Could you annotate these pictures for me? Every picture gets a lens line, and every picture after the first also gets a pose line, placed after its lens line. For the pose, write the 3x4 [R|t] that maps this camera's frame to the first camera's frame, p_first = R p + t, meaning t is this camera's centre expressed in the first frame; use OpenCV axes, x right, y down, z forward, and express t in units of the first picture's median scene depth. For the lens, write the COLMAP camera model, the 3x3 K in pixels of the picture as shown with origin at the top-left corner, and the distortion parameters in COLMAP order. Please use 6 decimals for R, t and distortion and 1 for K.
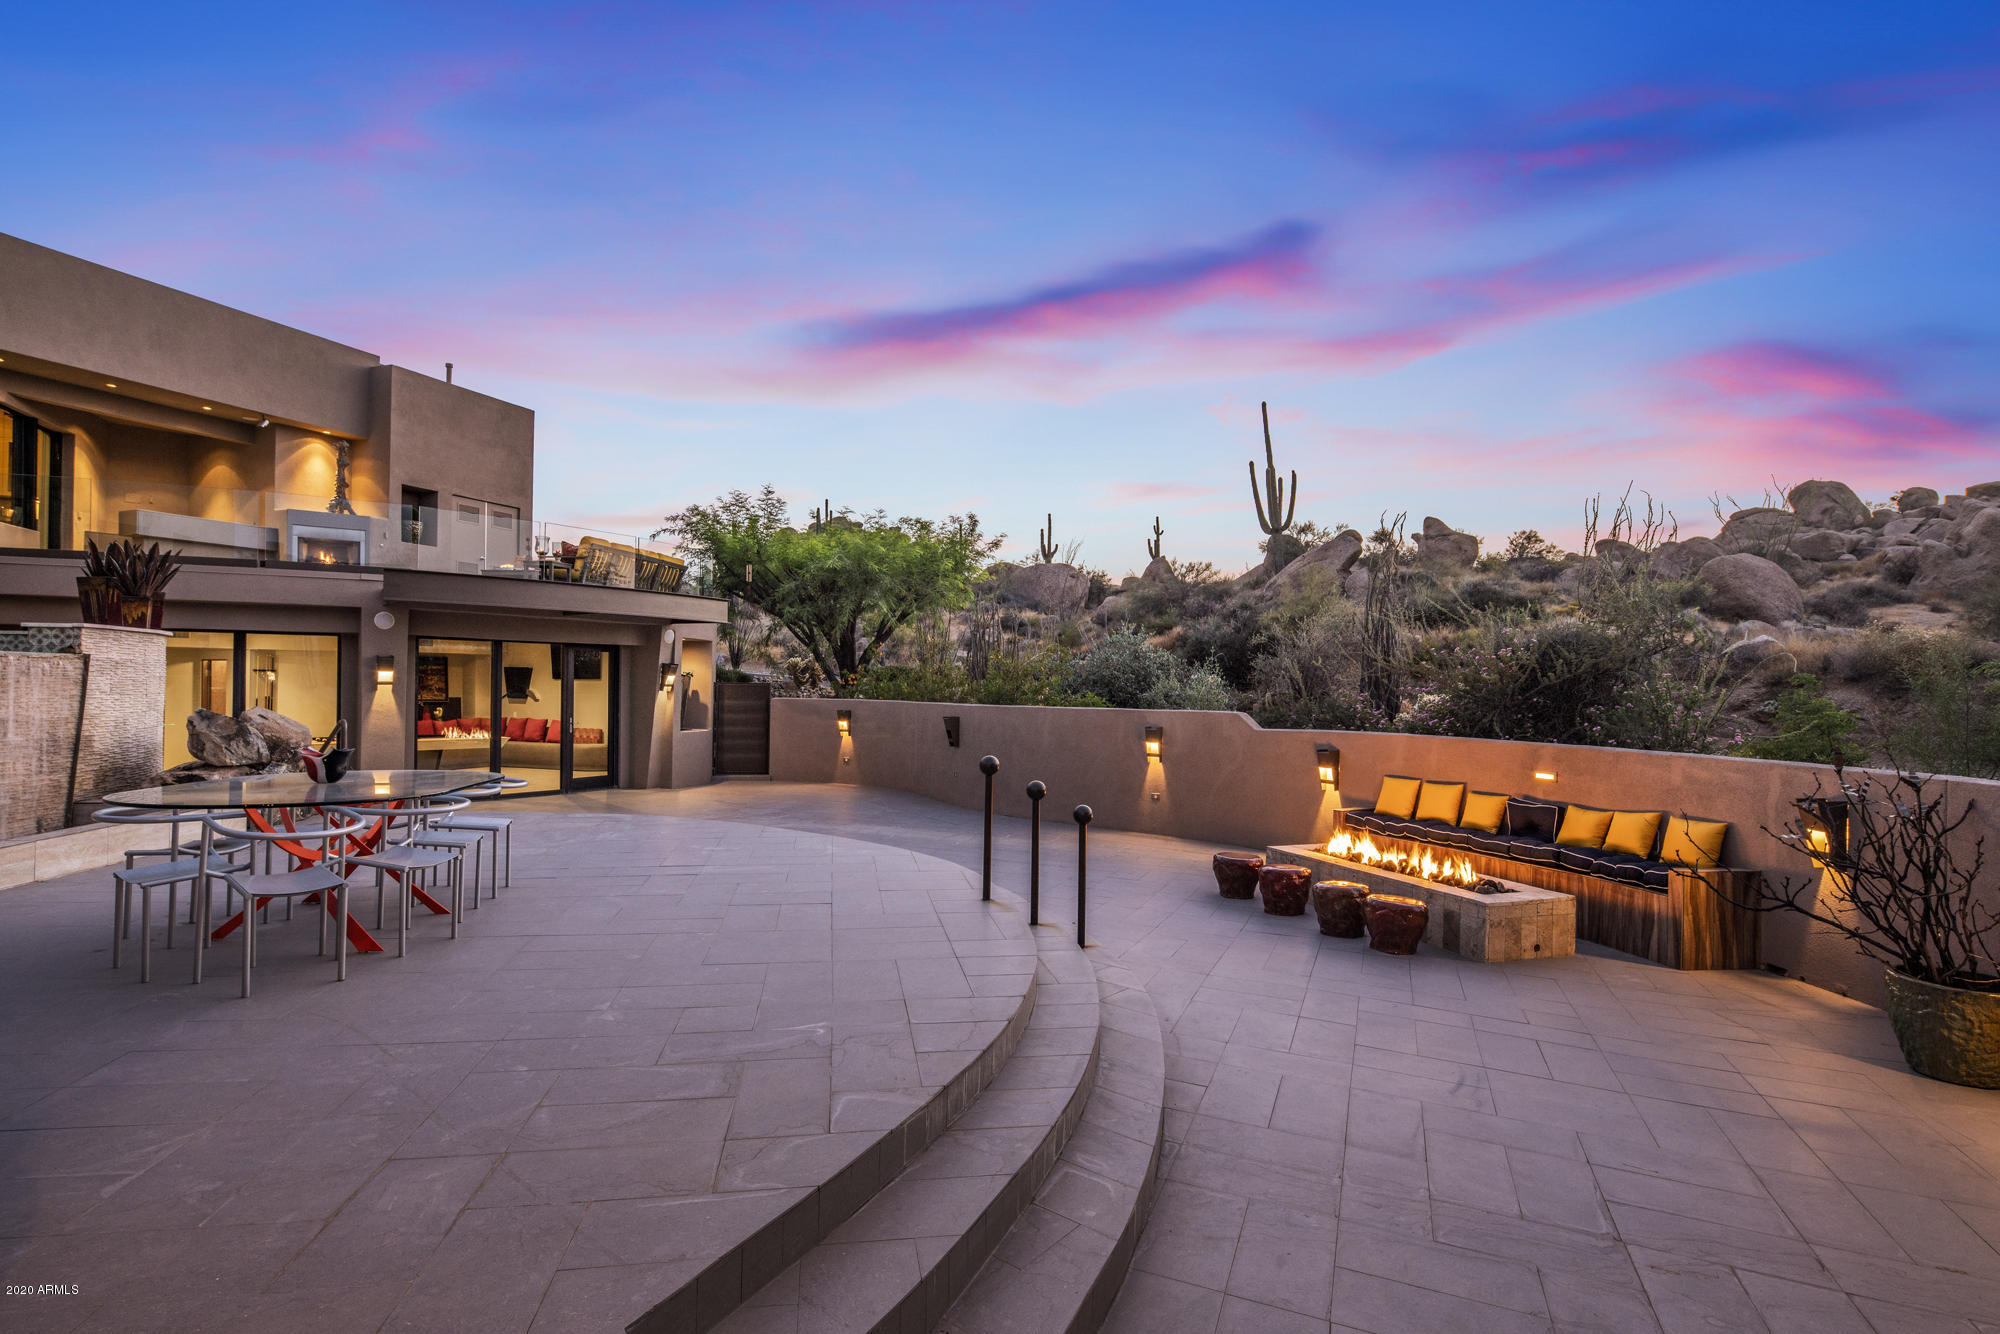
lens RADIAL K [[964.3, 0, 996.7], [0, 964.3, 681.9], [0, 0, 1]] dist [-0.000143, -0.000272]
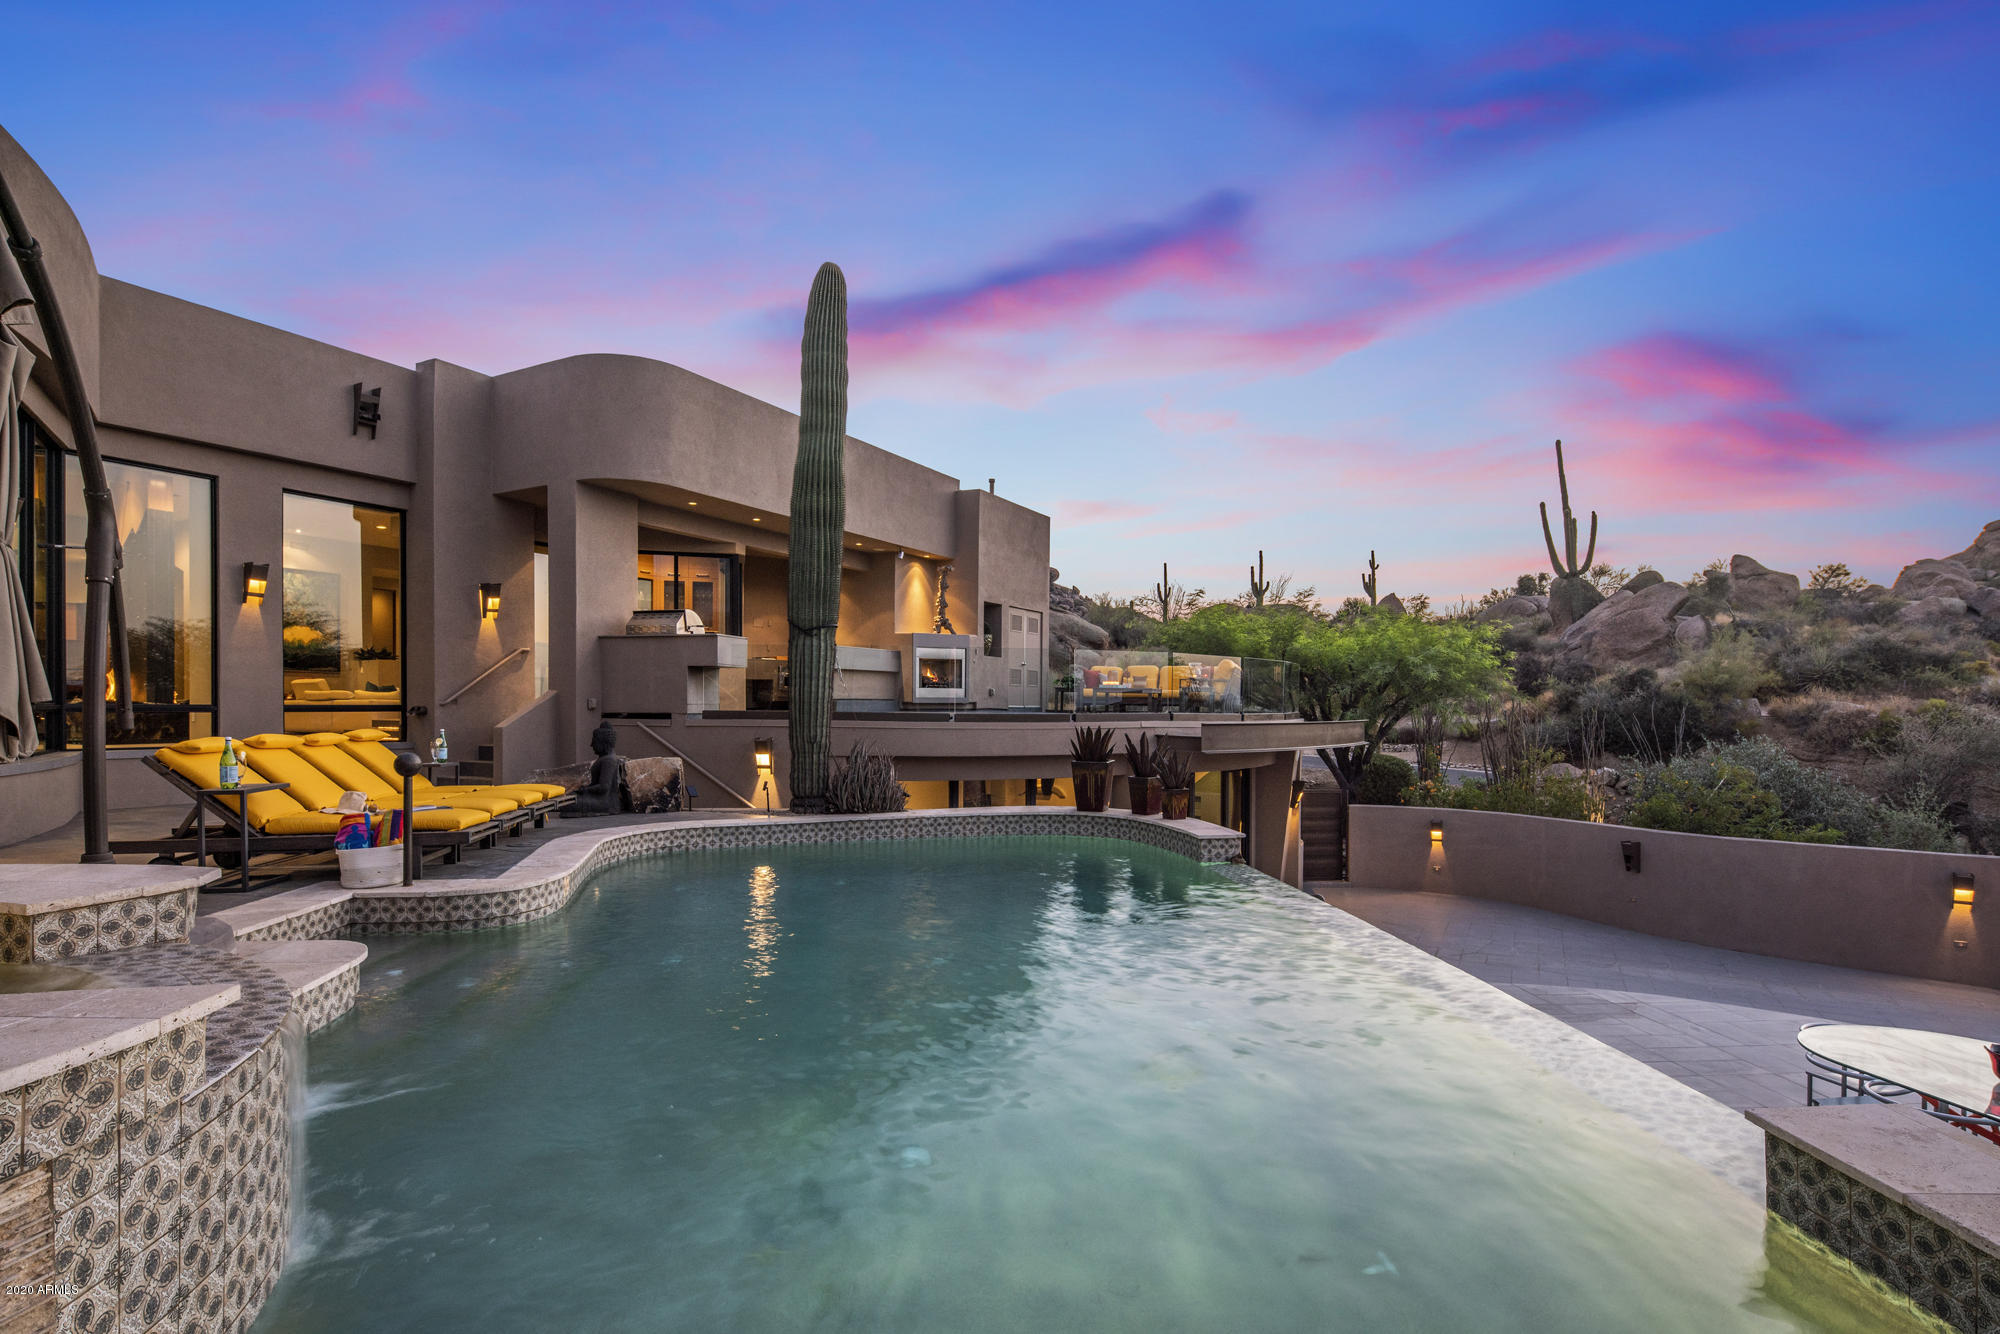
lens RADIAL K [[965.0, 0, 1004.3], [0, 965.0, 711.7], [0, 0, 1]] dist [0.000220, -0.000582]
pose [[0.993546, -0.007193, -0.113202, -0.480495], [0.007943, 0.999949, 0.006173, -0.091296], [0.113152, -0.007032, 0.993553, -0.050159]]
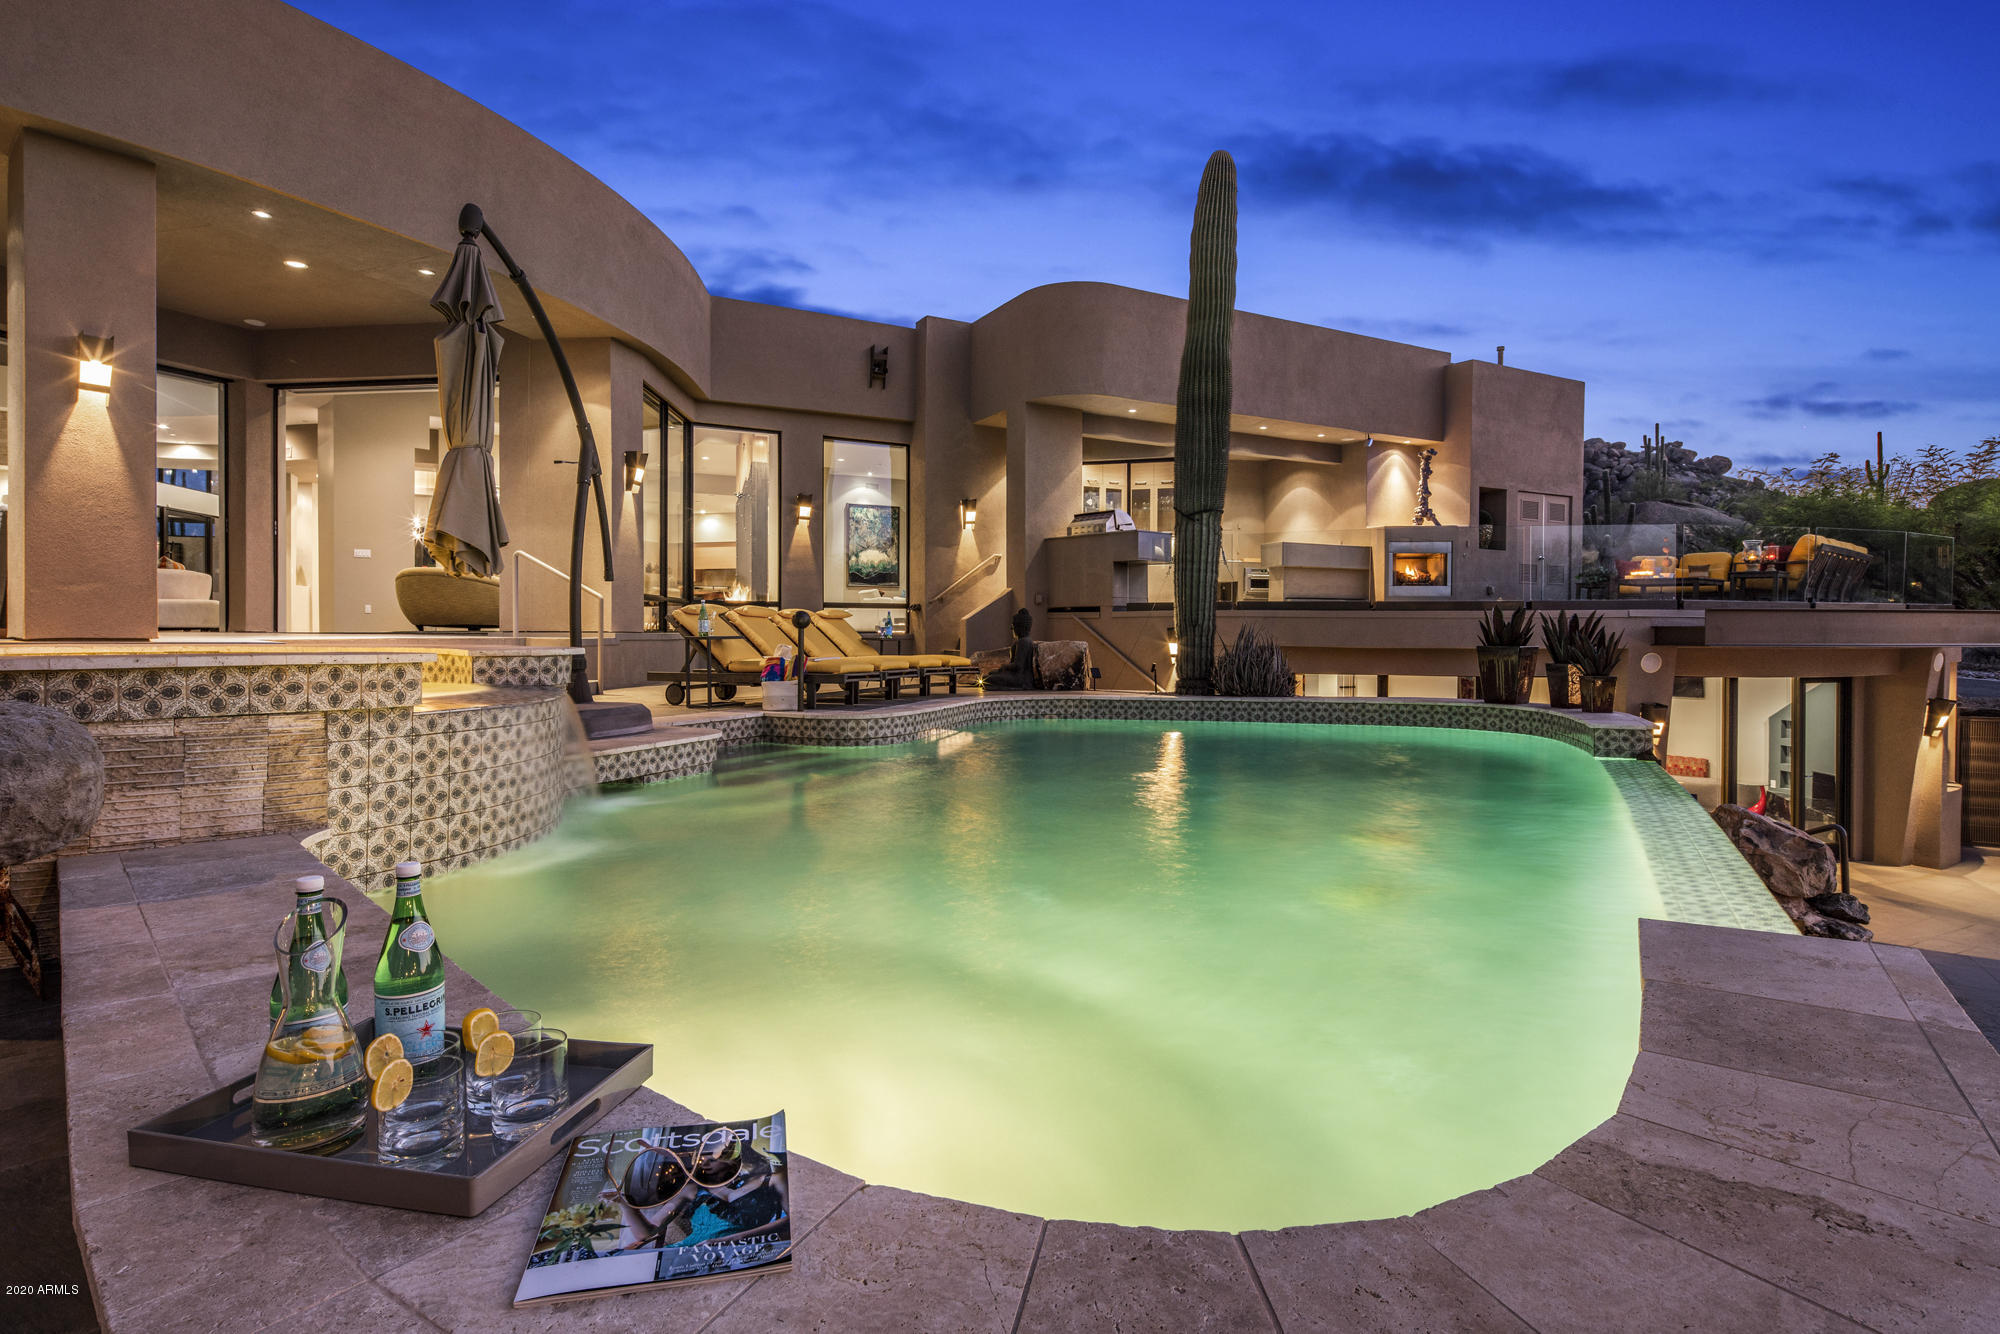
lens RADIAL K [[996.4, 0, 993.9], [0, 996.4, 640.1], [0, 0, 1]] dist [0.000523, 0.000018]
pose [[0.770133, -0.004696, -0.637866, -0.368782], [0.008188, 0.999963, 0.002524, -0.064376], [0.637831, -0.007167, 0.770143, -0.036323]]
